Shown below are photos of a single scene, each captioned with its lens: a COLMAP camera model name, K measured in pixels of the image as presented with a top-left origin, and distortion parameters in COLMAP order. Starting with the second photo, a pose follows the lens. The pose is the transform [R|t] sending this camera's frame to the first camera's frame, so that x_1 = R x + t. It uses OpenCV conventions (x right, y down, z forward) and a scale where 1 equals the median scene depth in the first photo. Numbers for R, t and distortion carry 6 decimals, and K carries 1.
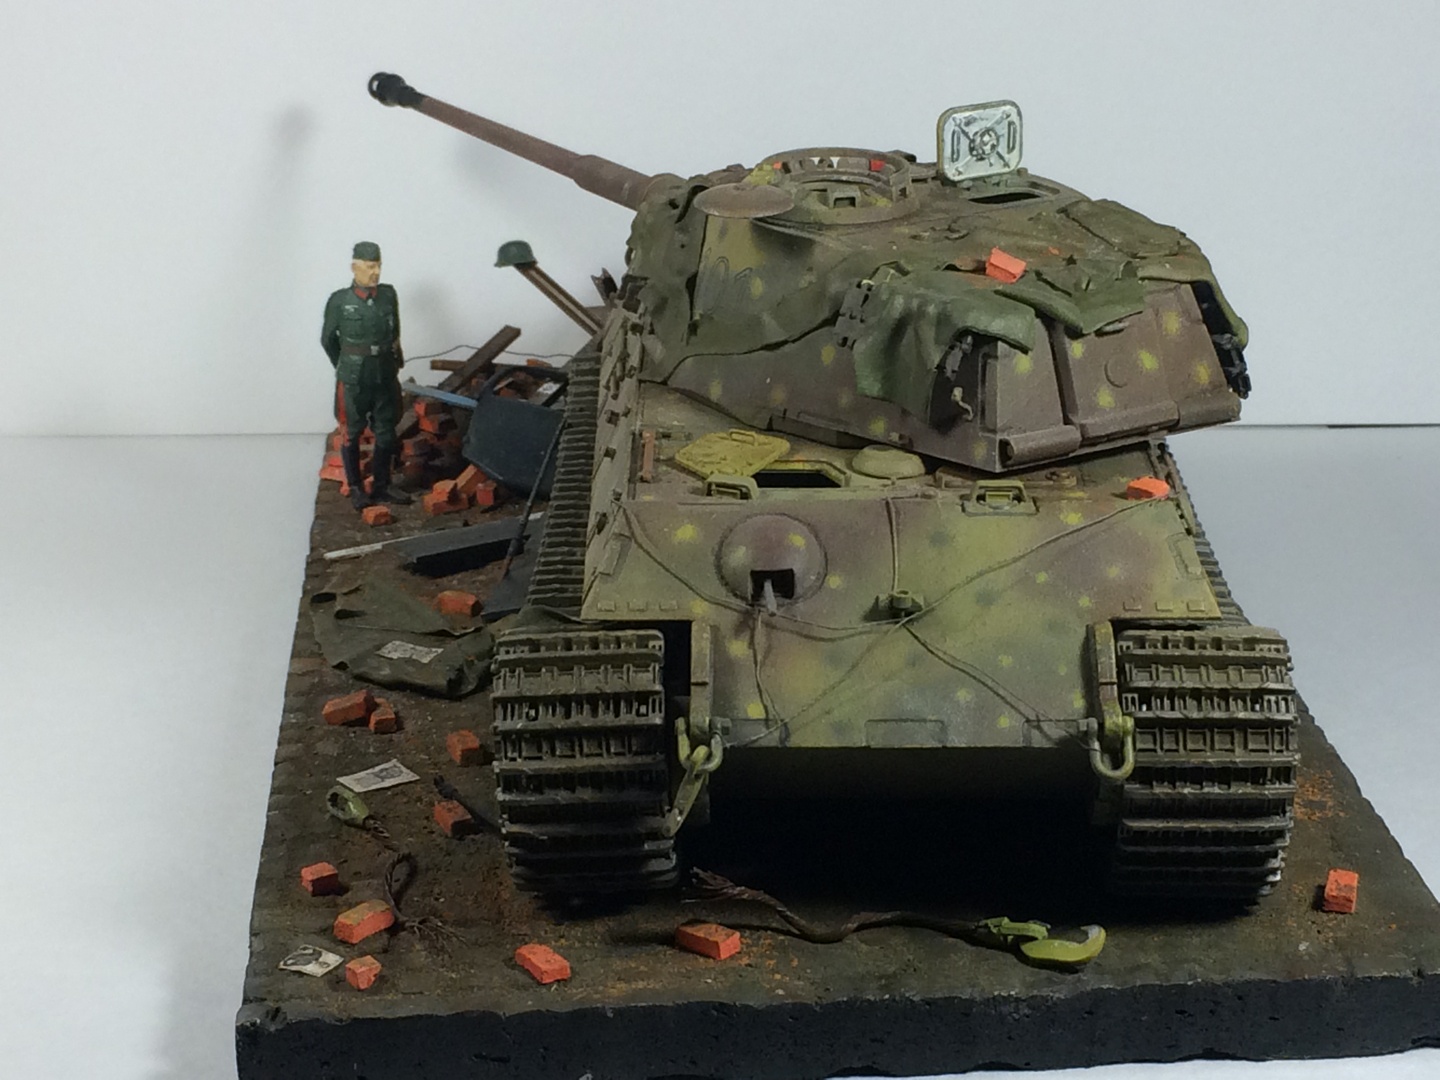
lens RADIAL K [[3065.3, 0, 720.0], [0, 3065.3, 540.0], [0, 0, 1]] dist [0.032362, 0.237689]
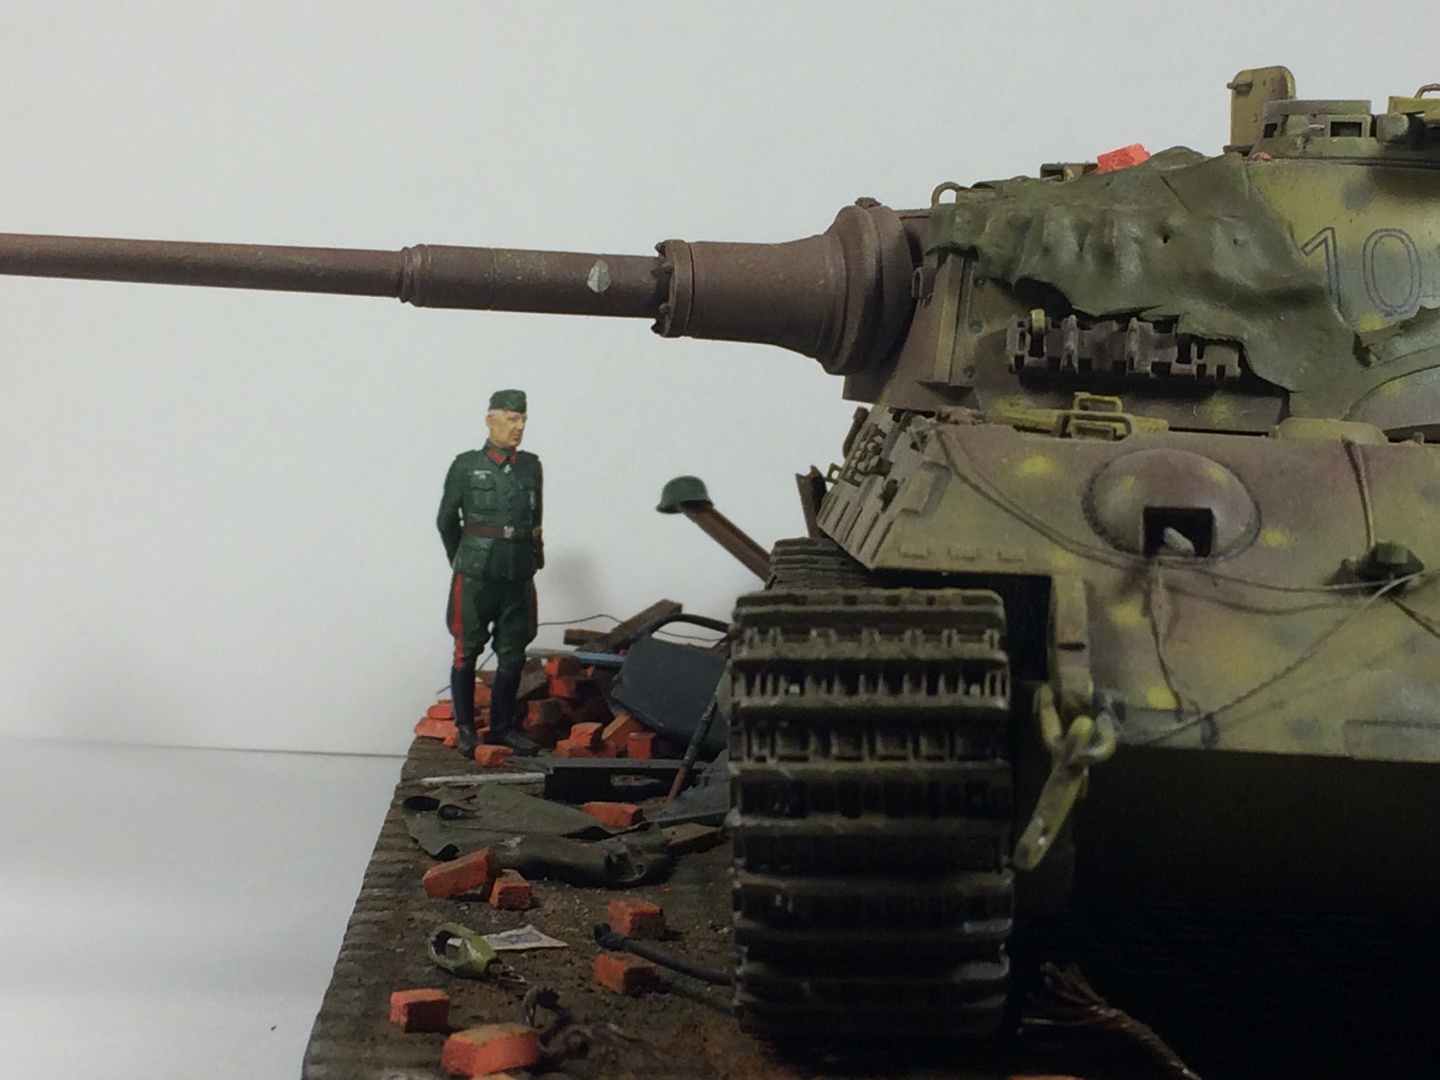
lens RADIAL K [[3094.2, 0, 720.0], [0, 3094.2, 540.0], [0, 0, 1]] dist [0.066922, -0.002857]
pose [[0.998475, 0.051133, -0.020791, -0.064023], [-0.054769, 0.964604, -0.257951, 0.186767], [0.006866, 0.258696, 0.965934, 0.383793]]
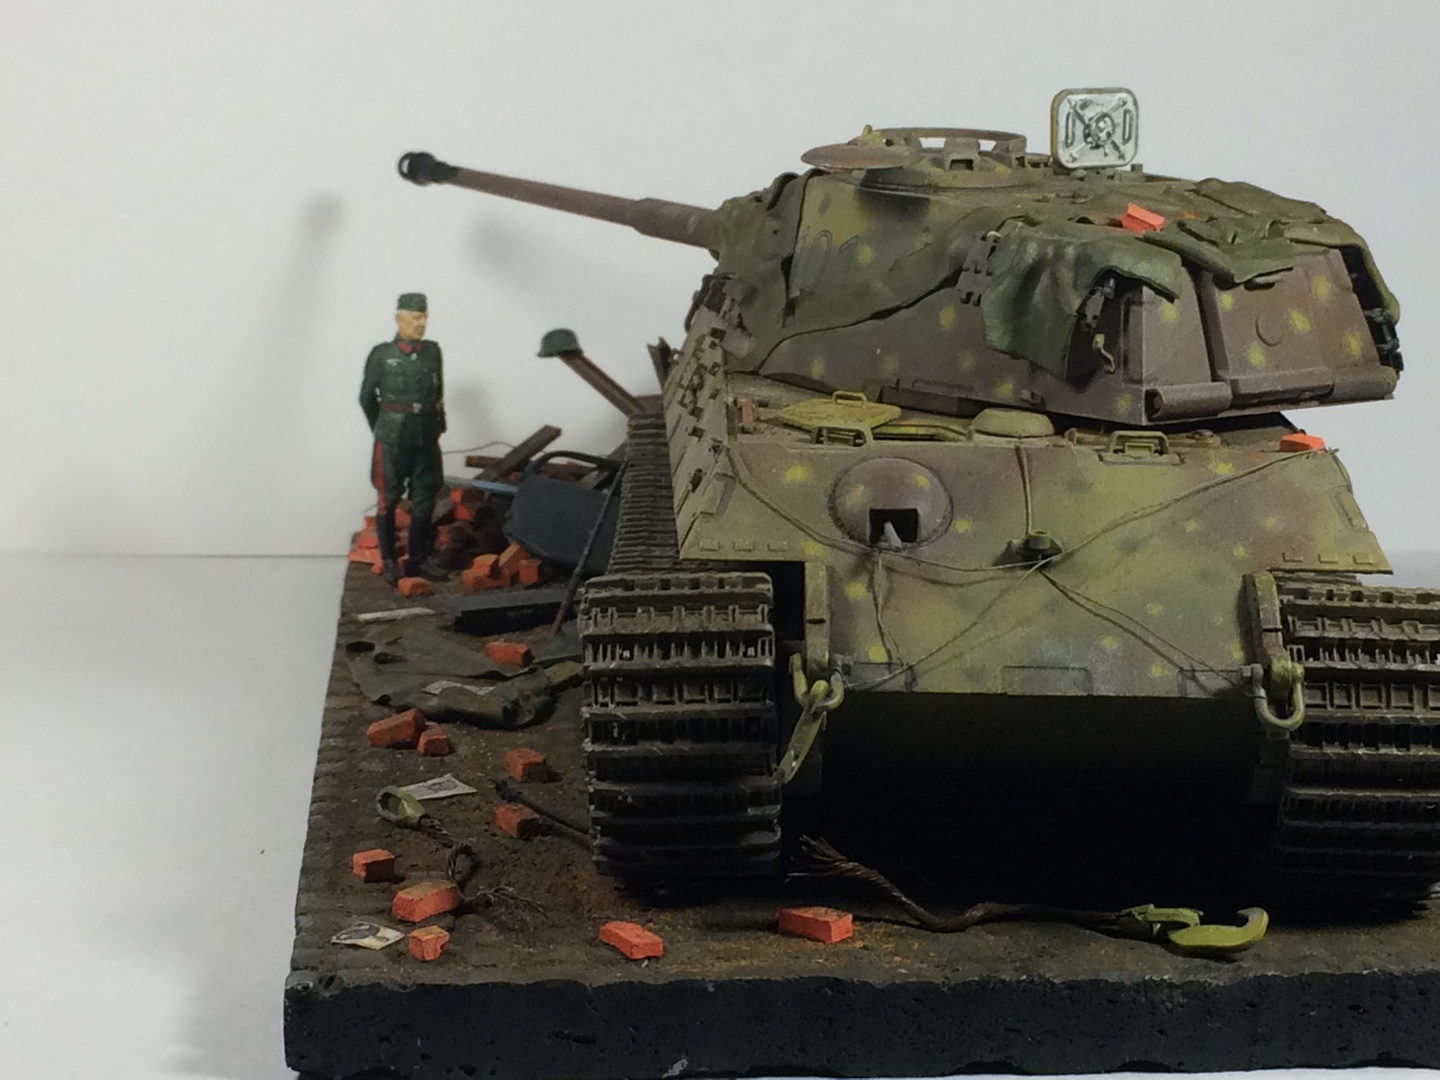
lens RADIAL K [[3065.3, 0, 720.0], [0, 3065.3, 540.0], [0, 0, 1]] dist [0.032362, 0.237689]
pose [[0.999670, 0.020693, 0.015208, -0.047685], [-0.018591, 0.991688, -0.127317, 0.134761], [-0.017716, 0.126992, 0.991745, 0.108682]]
